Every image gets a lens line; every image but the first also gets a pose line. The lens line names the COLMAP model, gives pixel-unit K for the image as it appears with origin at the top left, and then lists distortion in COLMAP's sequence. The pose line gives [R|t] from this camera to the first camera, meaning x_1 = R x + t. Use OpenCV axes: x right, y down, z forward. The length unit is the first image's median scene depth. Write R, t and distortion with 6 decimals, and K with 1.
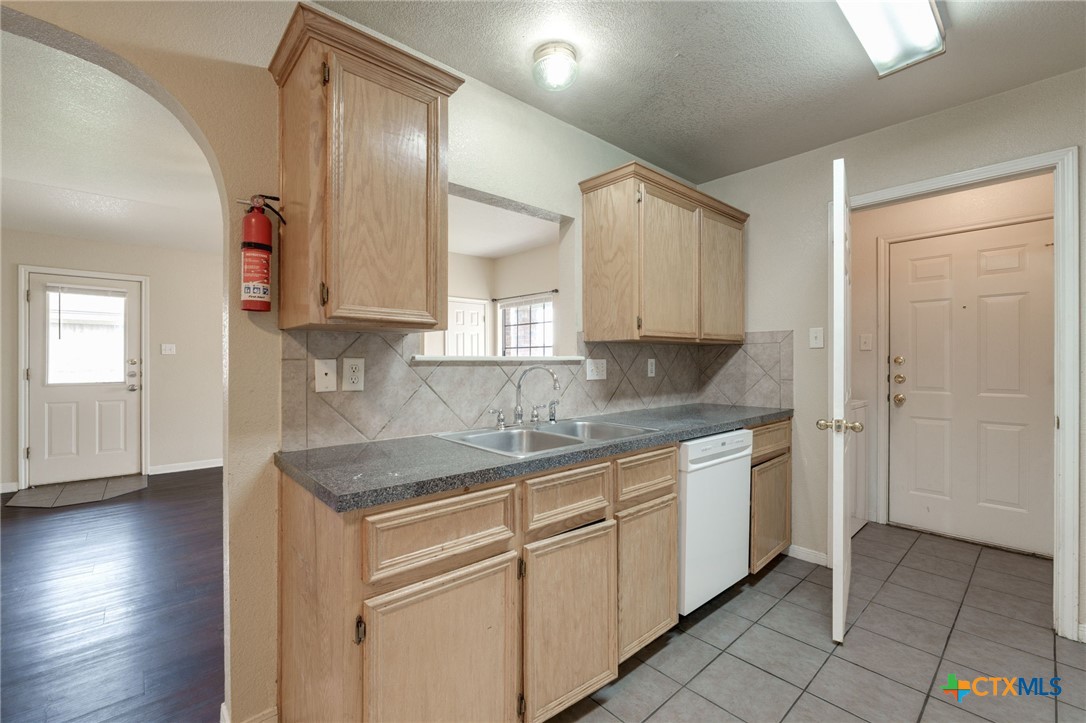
lens RADIAL K [[459.2, 0, 548.4], [0, 459.2, 363.2], [0, 0, 1]] dist [-0.001158, -0.000170]
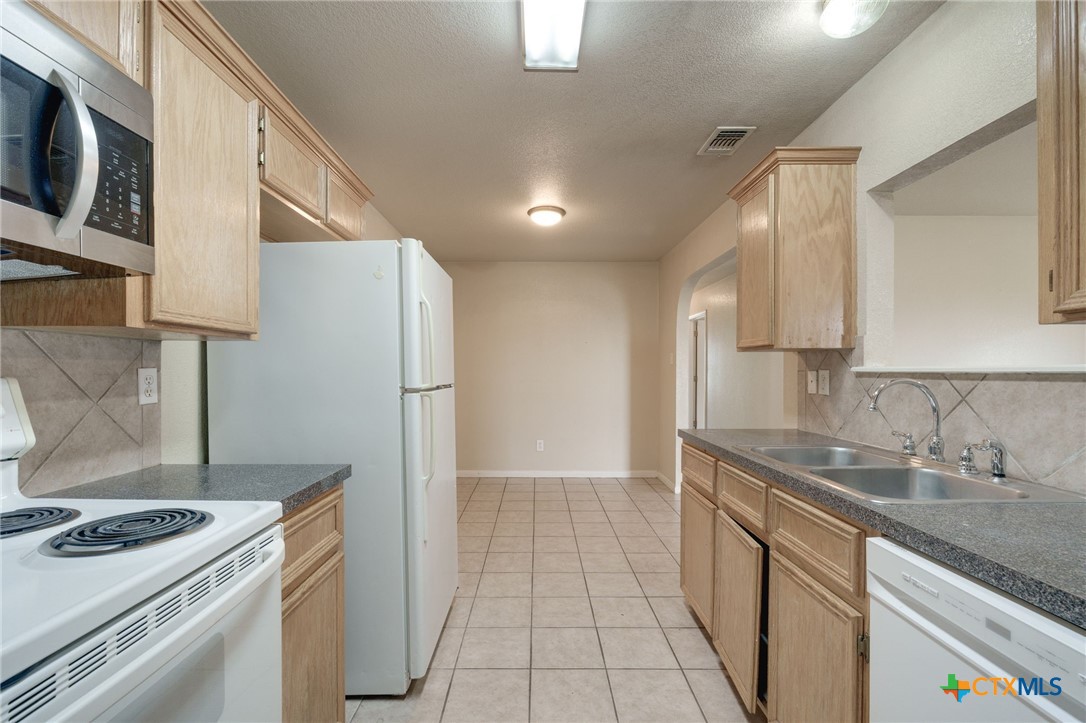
lens RADIAL K [[460.8, 0, 536.0], [0, 460.8, 366.6], [0, 0, 1]] dist [-0.000565, -0.000141]
pose [[-0.667031, -0.006315, -0.745003, 1.011753], [-0.004505, 0.999980, -0.004443, -0.010078], [0.745016, 0.000393, -0.667047, 1.156714]]
